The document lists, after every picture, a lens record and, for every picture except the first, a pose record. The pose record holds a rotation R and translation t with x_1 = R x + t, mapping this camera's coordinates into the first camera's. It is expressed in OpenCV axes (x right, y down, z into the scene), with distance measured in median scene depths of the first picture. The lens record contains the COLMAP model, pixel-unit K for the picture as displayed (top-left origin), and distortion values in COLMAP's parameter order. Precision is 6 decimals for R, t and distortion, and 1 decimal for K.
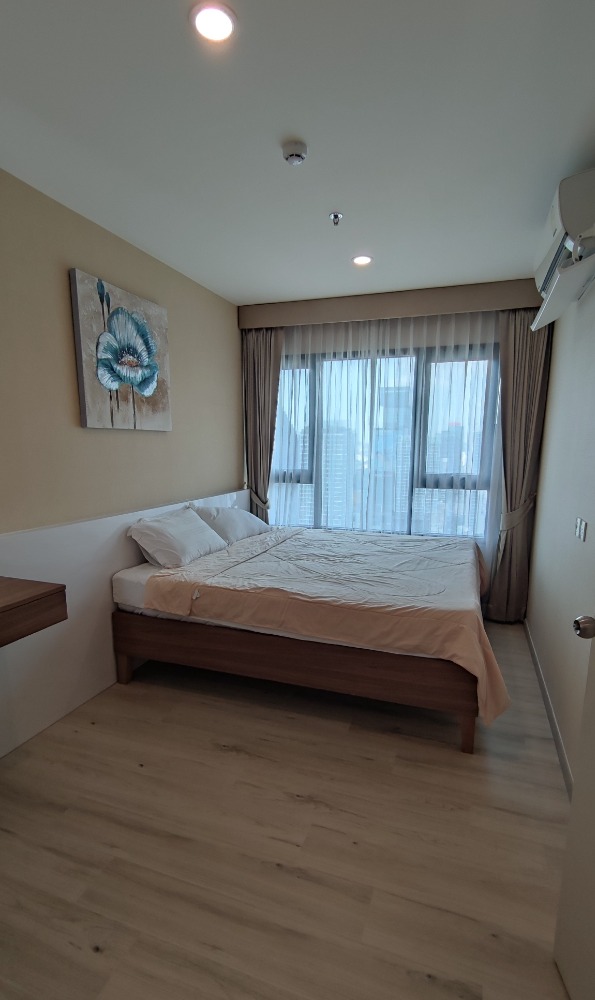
lens RADIAL K [[482.1, 0, 298.9], [0, 482.1, 501.7], [0, 0, 1]] dist [0.003747, -0.006102]
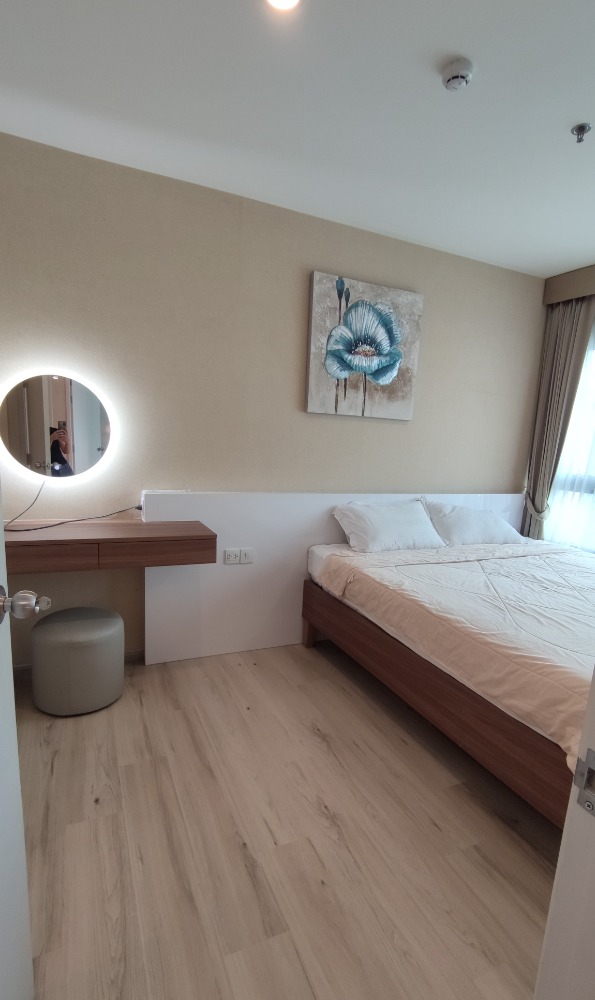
lens RADIAL K [[482.1, 0, 297.8], [0, 482.1, 503.1], [0, 0, 1]] dist [0.003747, -0.006102]
pose [[0.702967, 0.126502, -0.699882, 0.351469], [-0.133022, 0.990075, 0.045346, 0.007997], [0.698672, 0.061223, 0.712817, 0.191199]]
